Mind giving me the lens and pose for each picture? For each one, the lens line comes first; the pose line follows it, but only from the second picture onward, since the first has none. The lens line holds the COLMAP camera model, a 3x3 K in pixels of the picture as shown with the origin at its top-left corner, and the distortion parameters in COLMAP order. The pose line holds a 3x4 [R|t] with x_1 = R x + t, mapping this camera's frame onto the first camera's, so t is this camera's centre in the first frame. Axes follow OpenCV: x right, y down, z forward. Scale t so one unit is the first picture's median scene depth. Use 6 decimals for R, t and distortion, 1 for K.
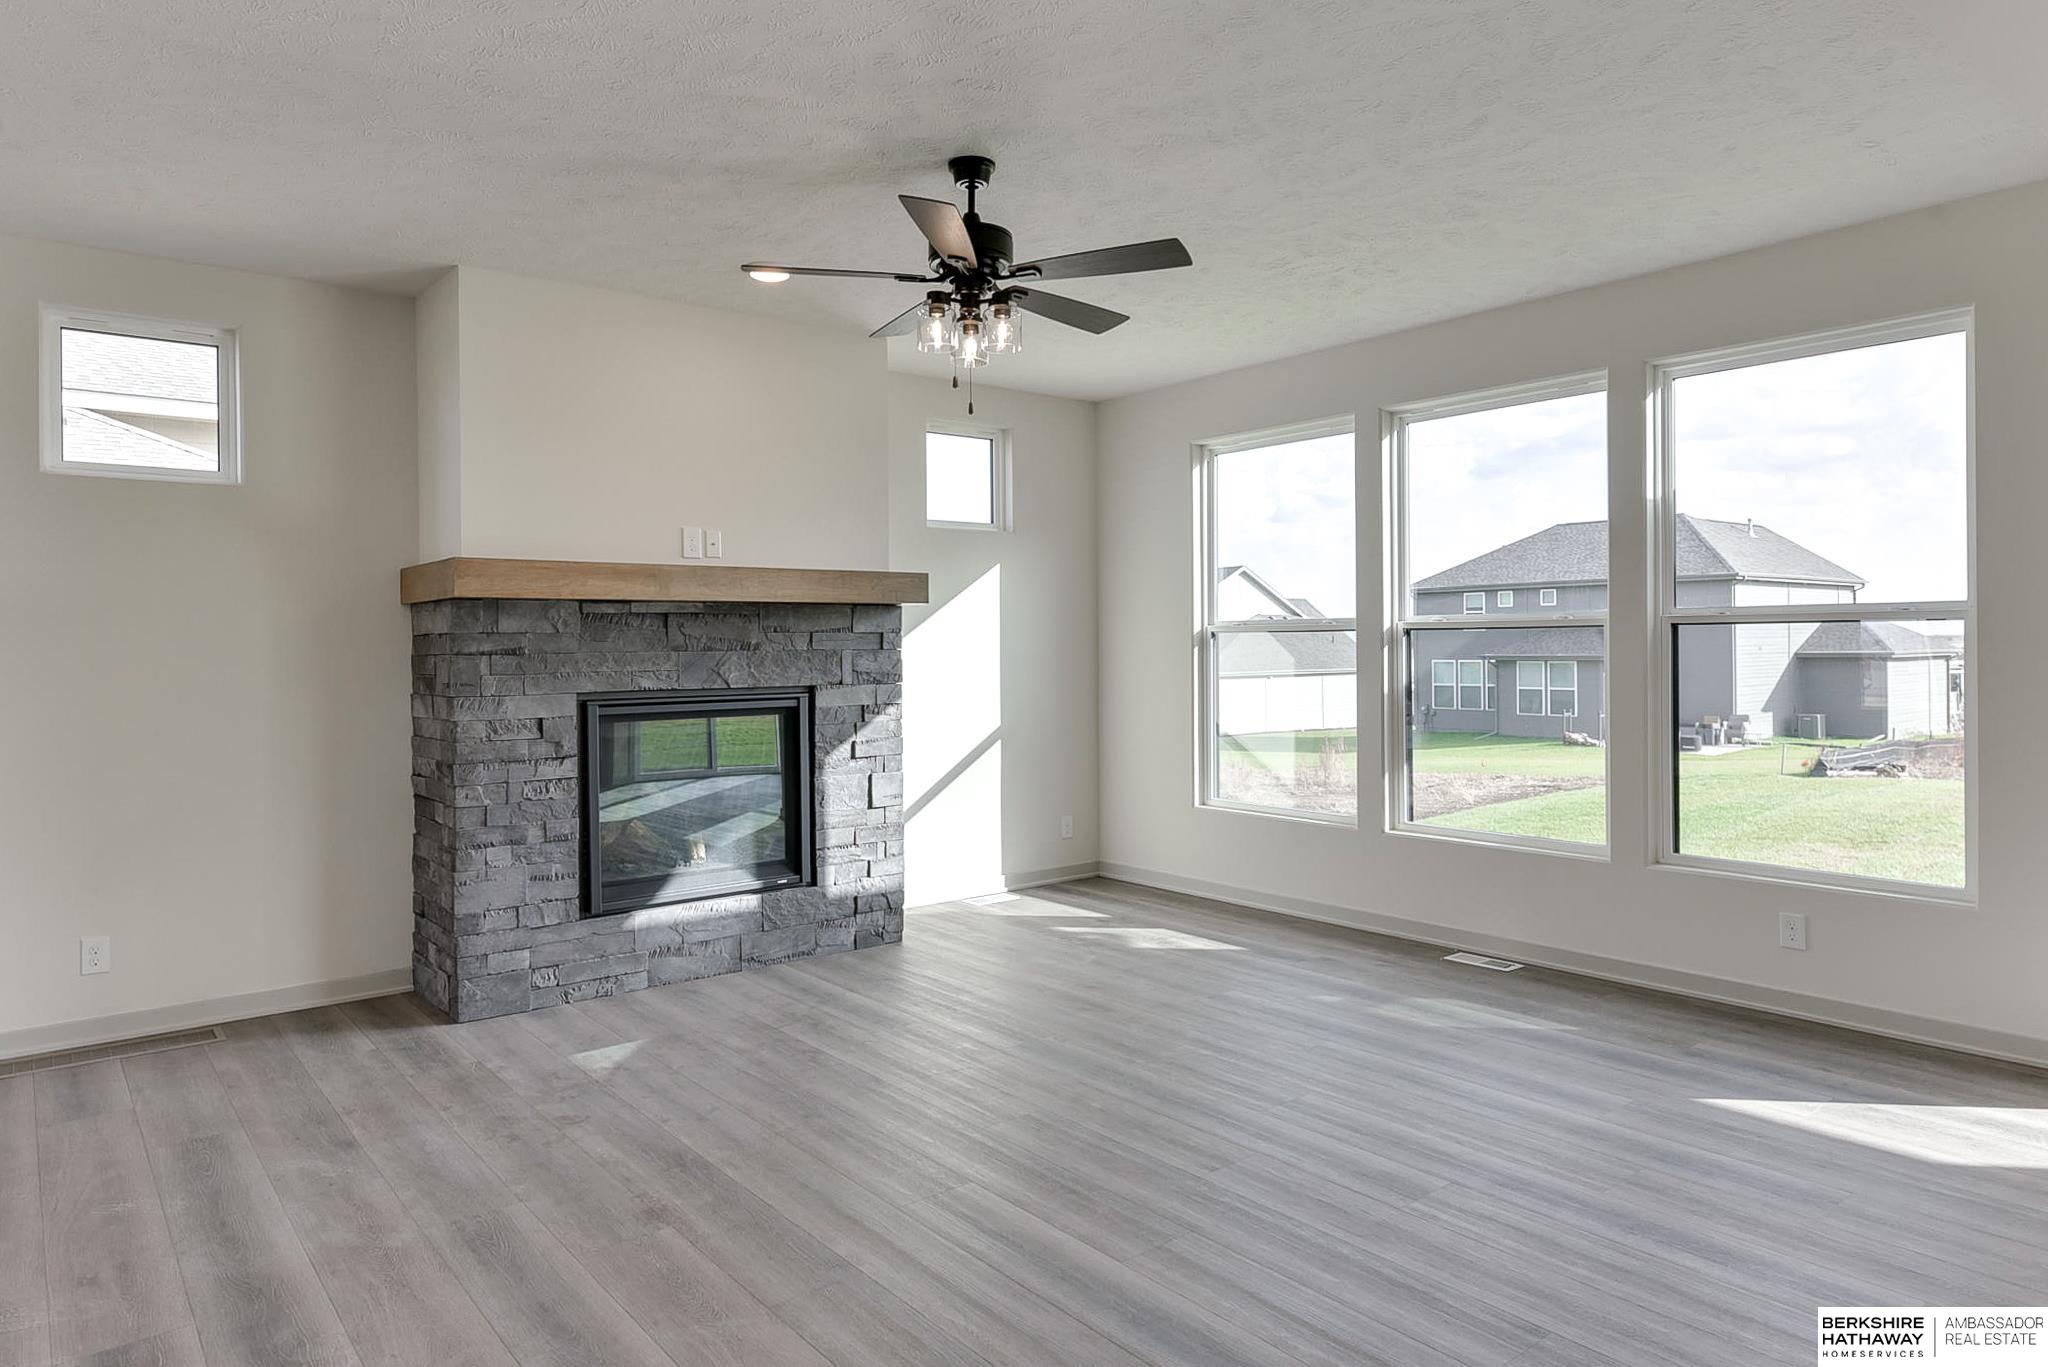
lens RADIAL K [[1248.0, 0, 999.4], [0, 1248.0, 648.8], [0, 0, 1]] dist [0.003766, -0.000108]
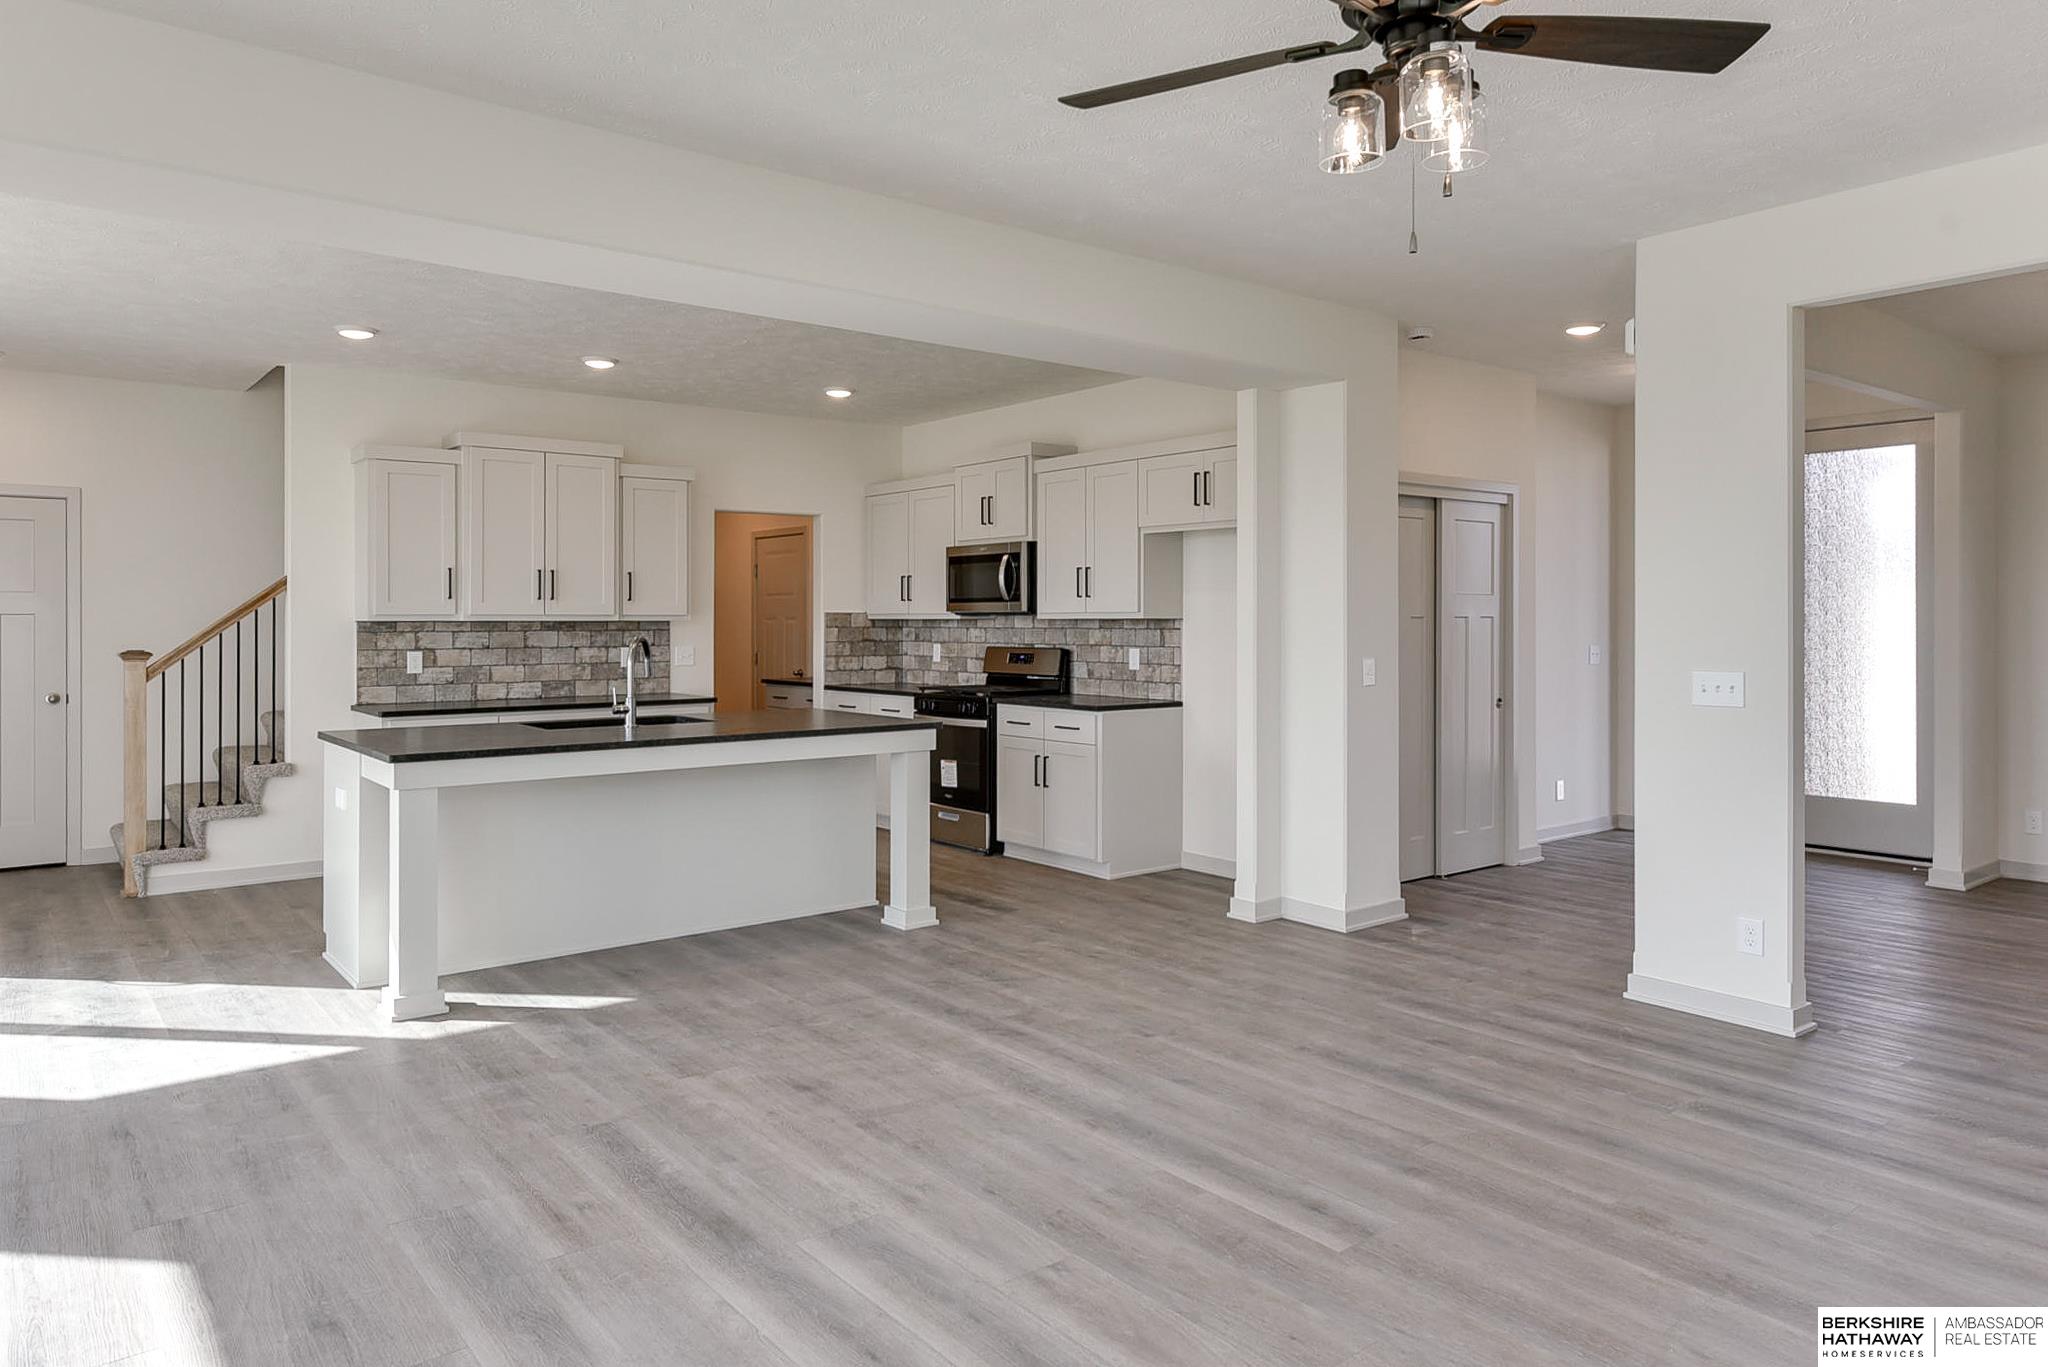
lens RADIAL K [[1290.5, 0, 996.4], [0, 1290.5, 621.3], [0, 0, 1]] dist [0.004733, 0.002478]
pose [[-0.999927, 0.011364, 0.004119, 0.129362], [0.011380, 0.999929, 0.003659, -0.010129], [-0.004078, 0.003705, -0.999985, 1.189349]]
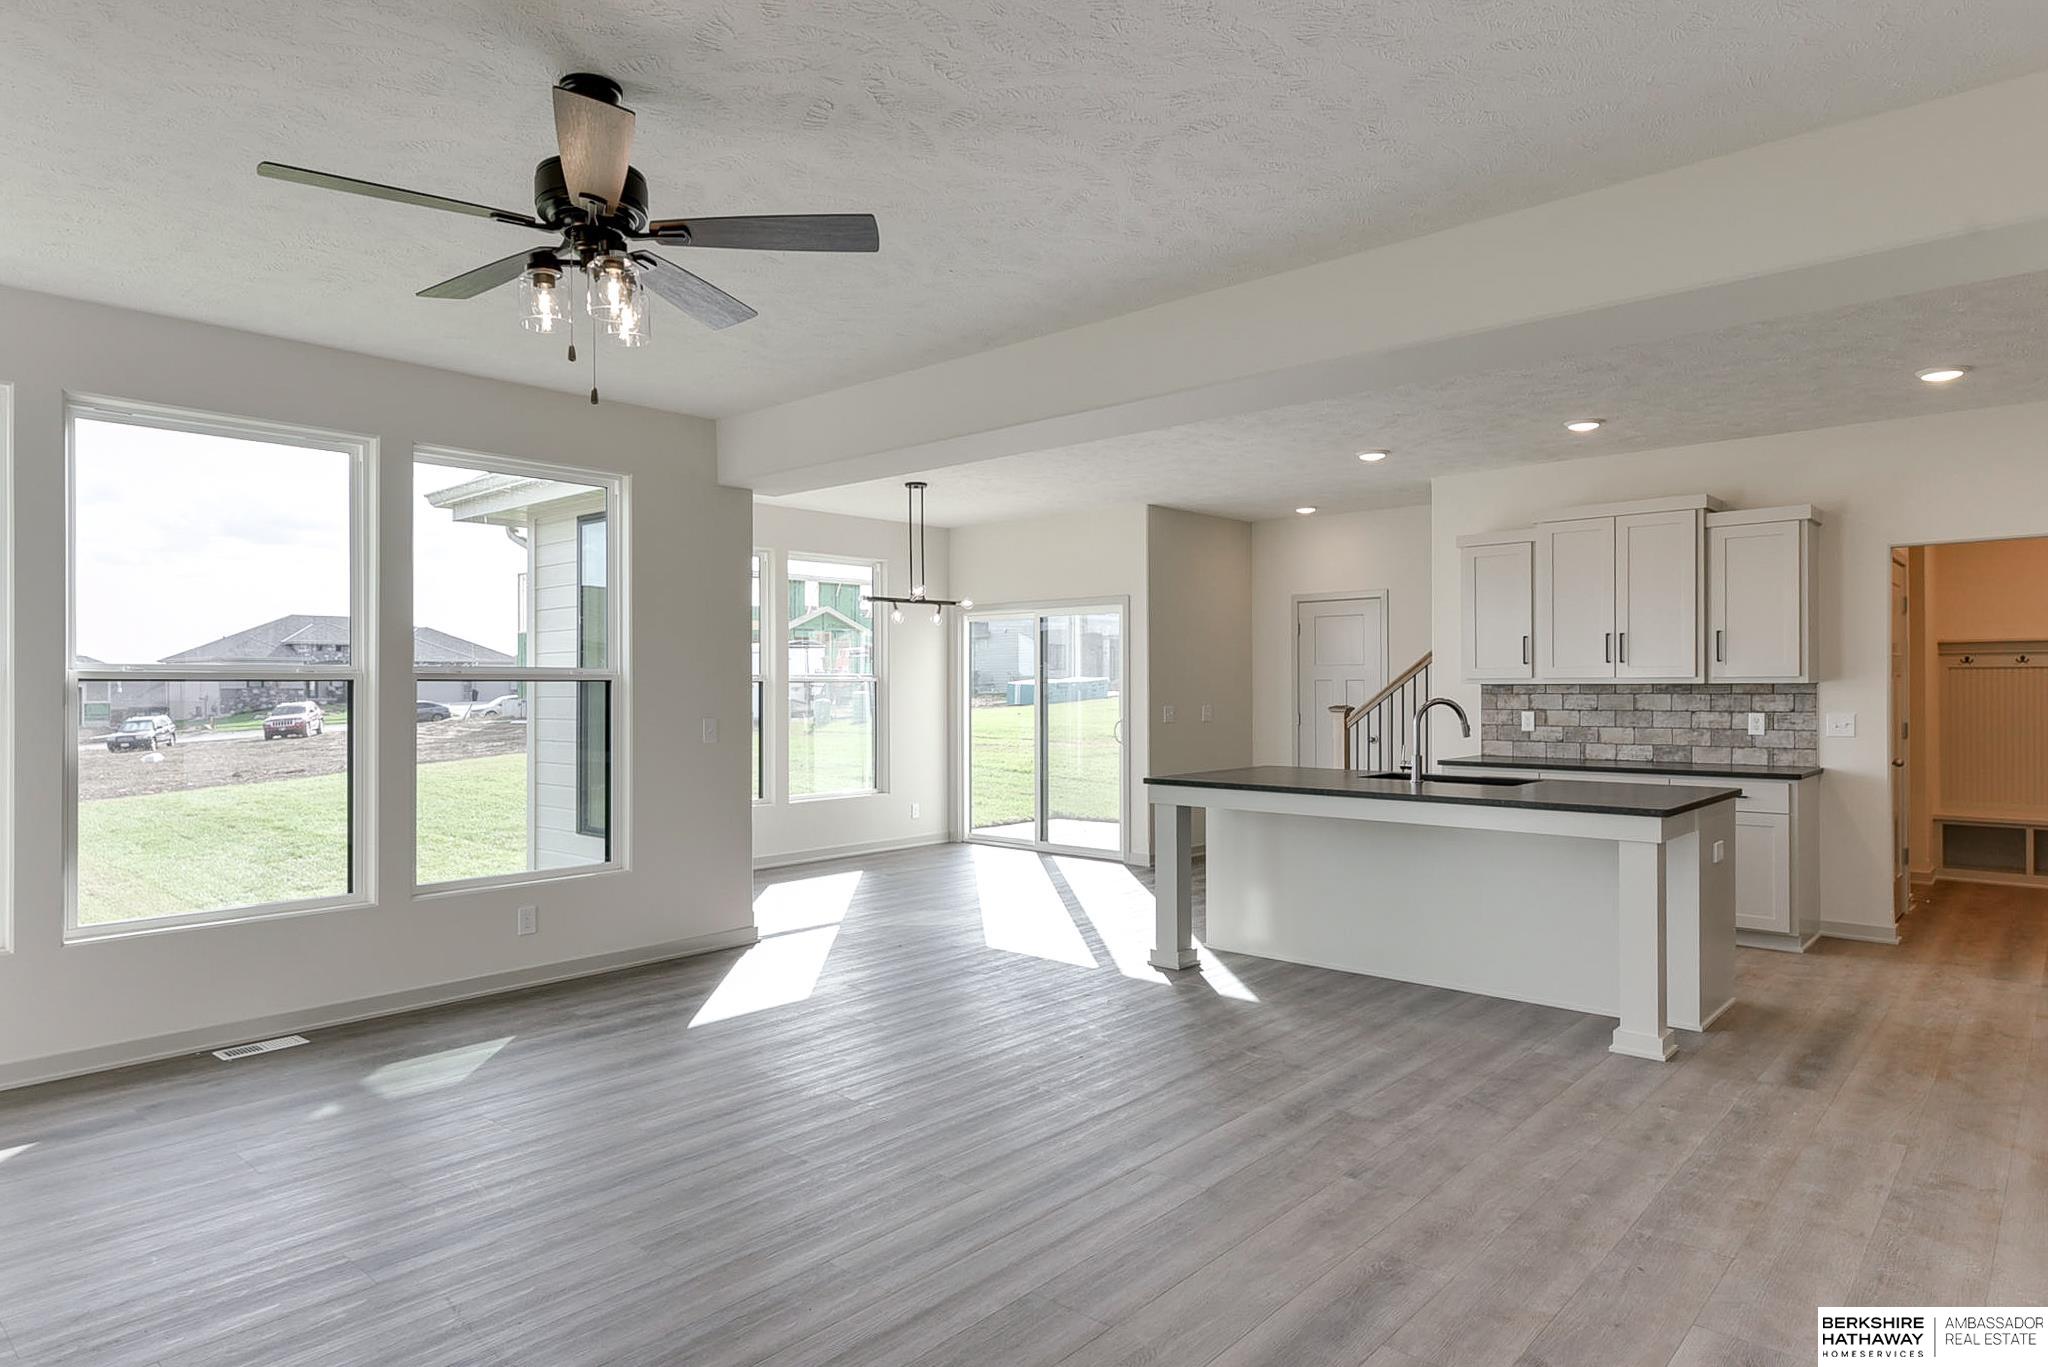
lens RADIAL K [[1206.4, 0, 1005.5], [0, 1206.4, 679.9], [0, 0, 1]] dist [0.004063, -0.001314]
pose [[-0.164488, 0.016253, 0.986245, -0.599052], [0.007016, 0.999858, -0.015308, 0.000736], [-0.986354, 0.004401, -0.164579, 0.638212]]
